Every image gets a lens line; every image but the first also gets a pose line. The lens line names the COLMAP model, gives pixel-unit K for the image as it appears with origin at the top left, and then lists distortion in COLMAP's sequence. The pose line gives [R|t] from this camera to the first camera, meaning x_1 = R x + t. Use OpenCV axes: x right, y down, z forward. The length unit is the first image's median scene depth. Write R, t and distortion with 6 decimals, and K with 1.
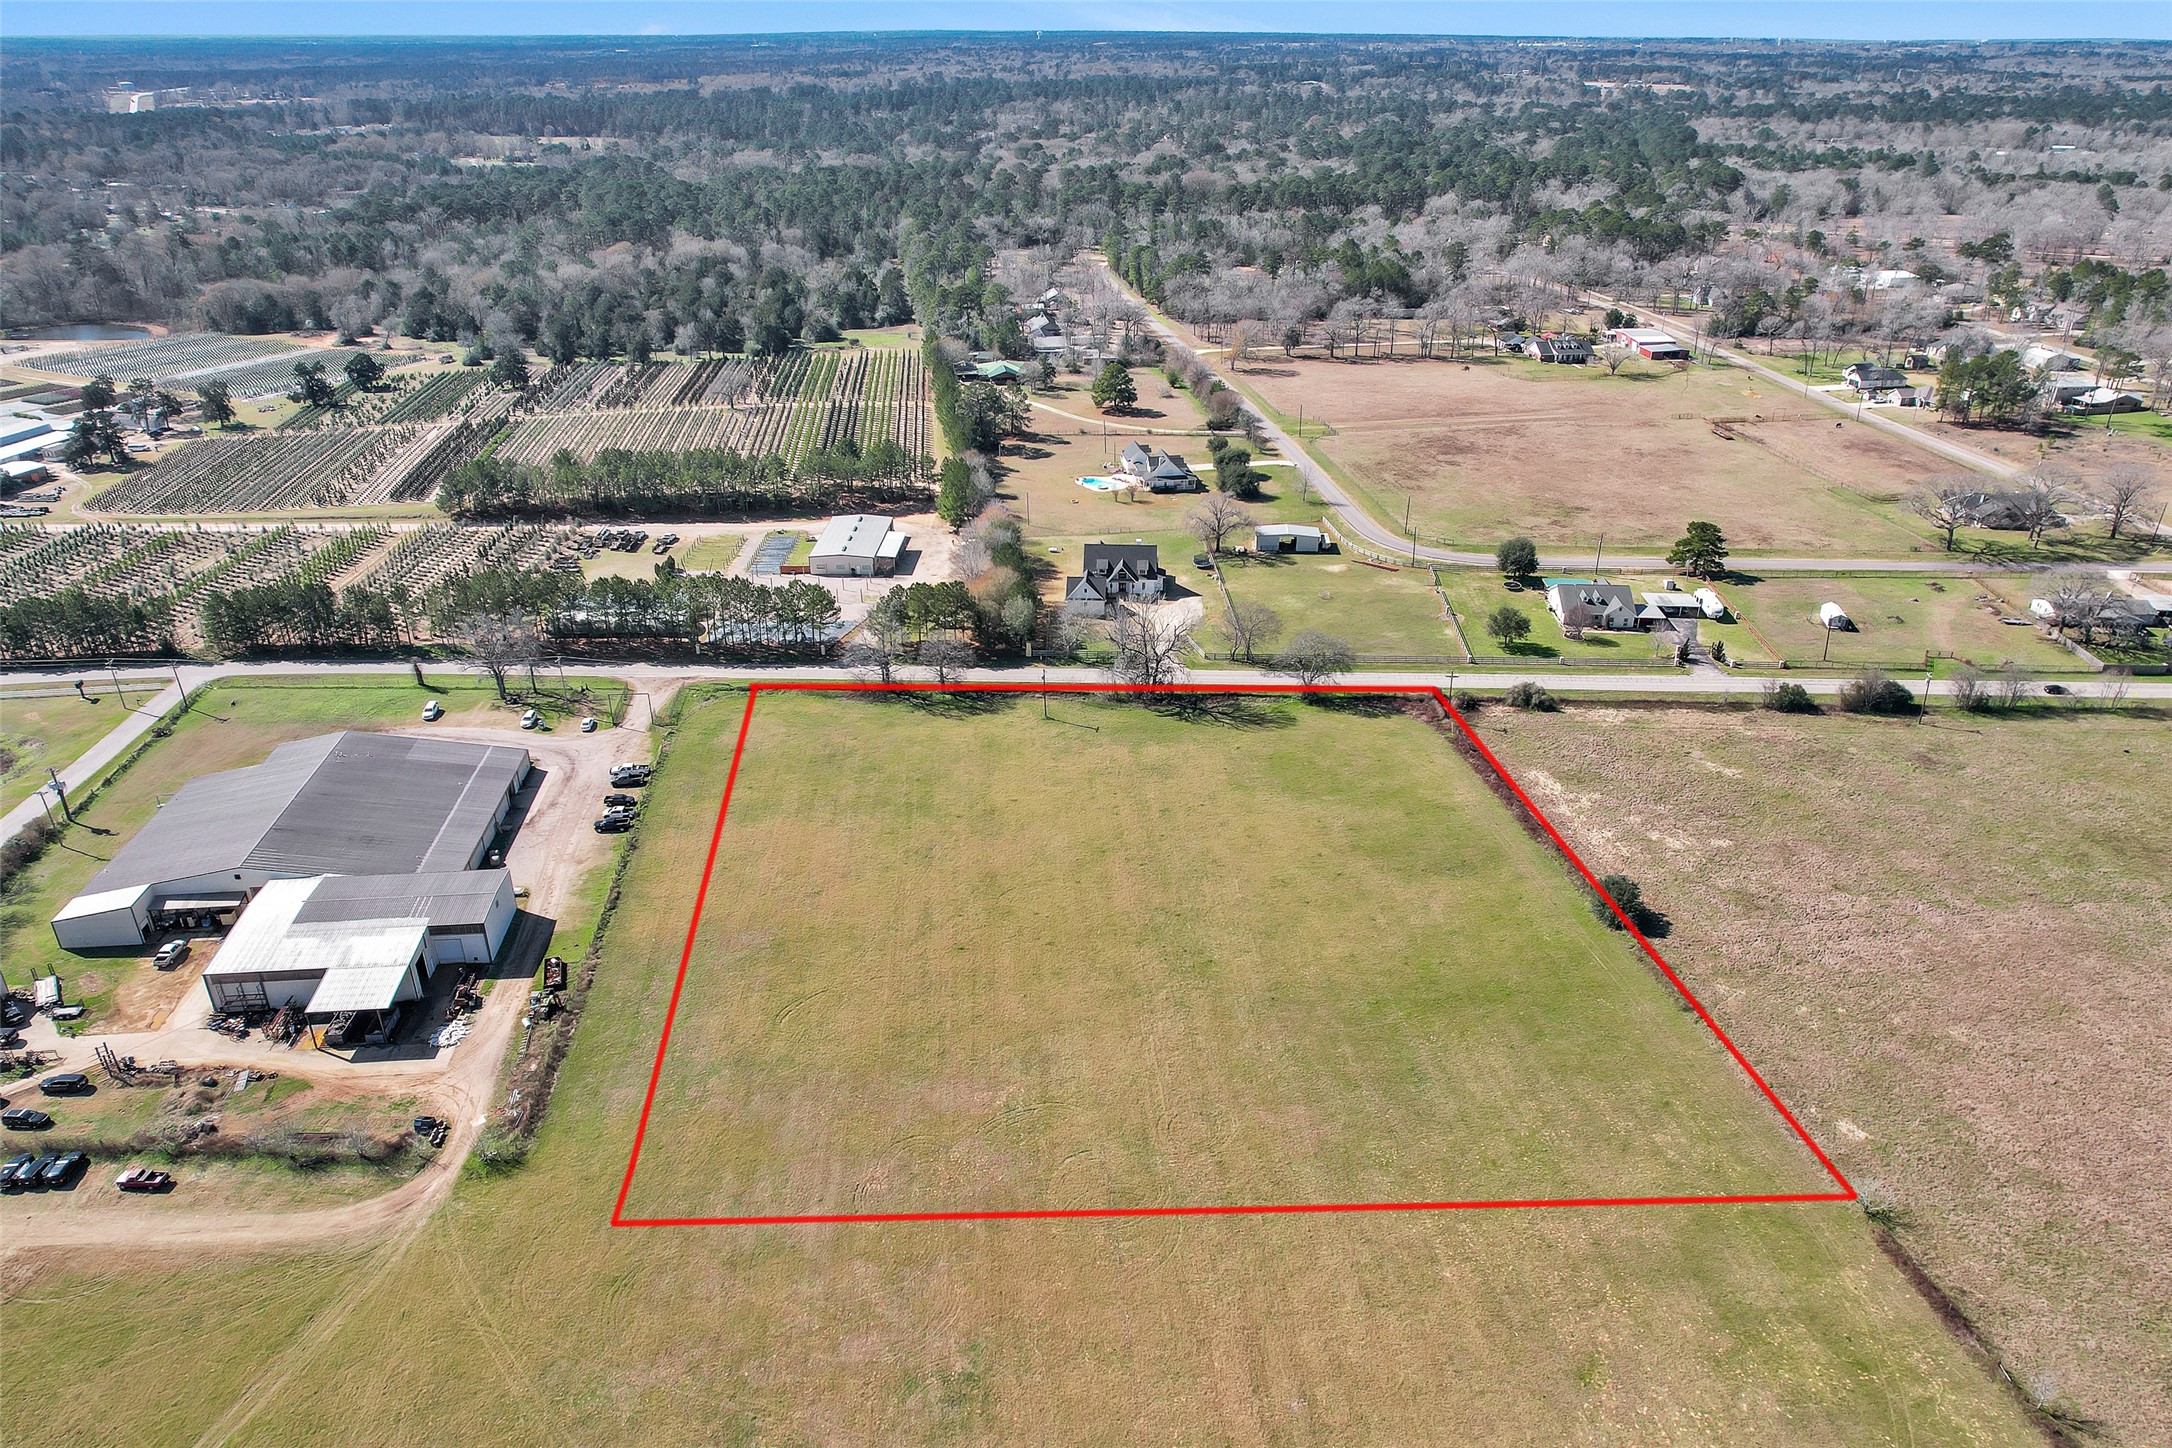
lens RADIAL K [[1472.9, 0, 1086.0], [0, 1472.9, 724.0], [0, 0, 1]] dist [-0.038162, 0.000239]
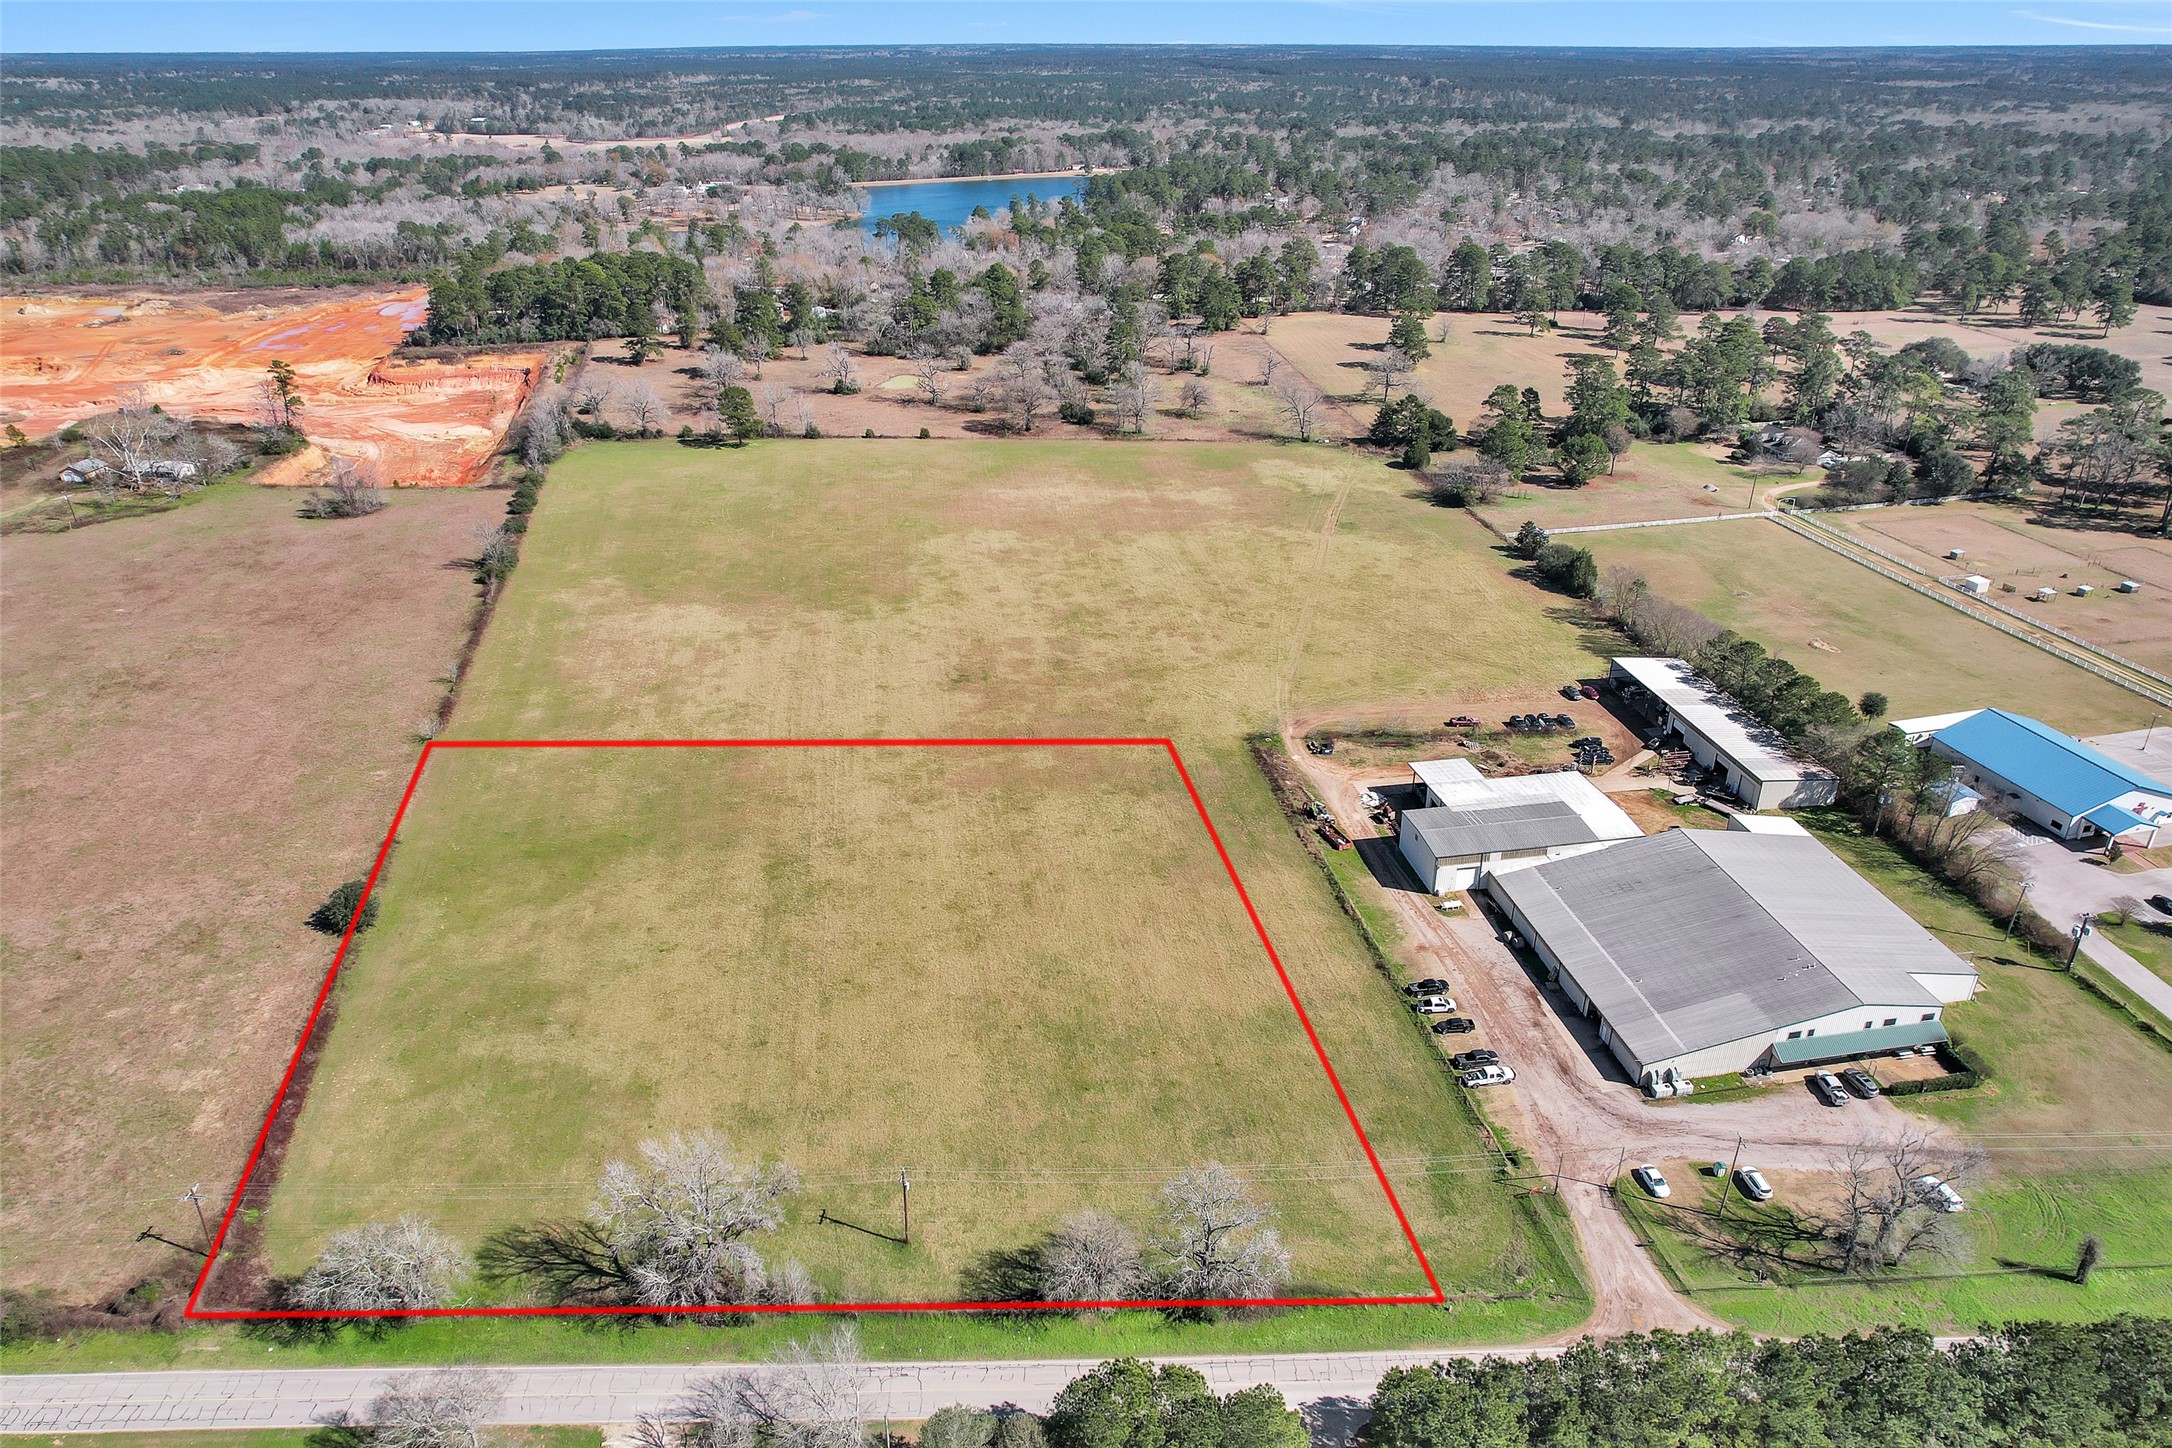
lens RADIAL K [[1412.5, 0, 1086.0], [0, 1412.5, 724.0], [0, 0, 1]] dist [-0.064975, 0.050479]
pose [[-0.997250, 0.037174, -0.064114, -0.075545], [-0.027882, 0.613361, 0.789310, -0.619246], [0.068667, 0.788927, -0.610638, 1.284211]]
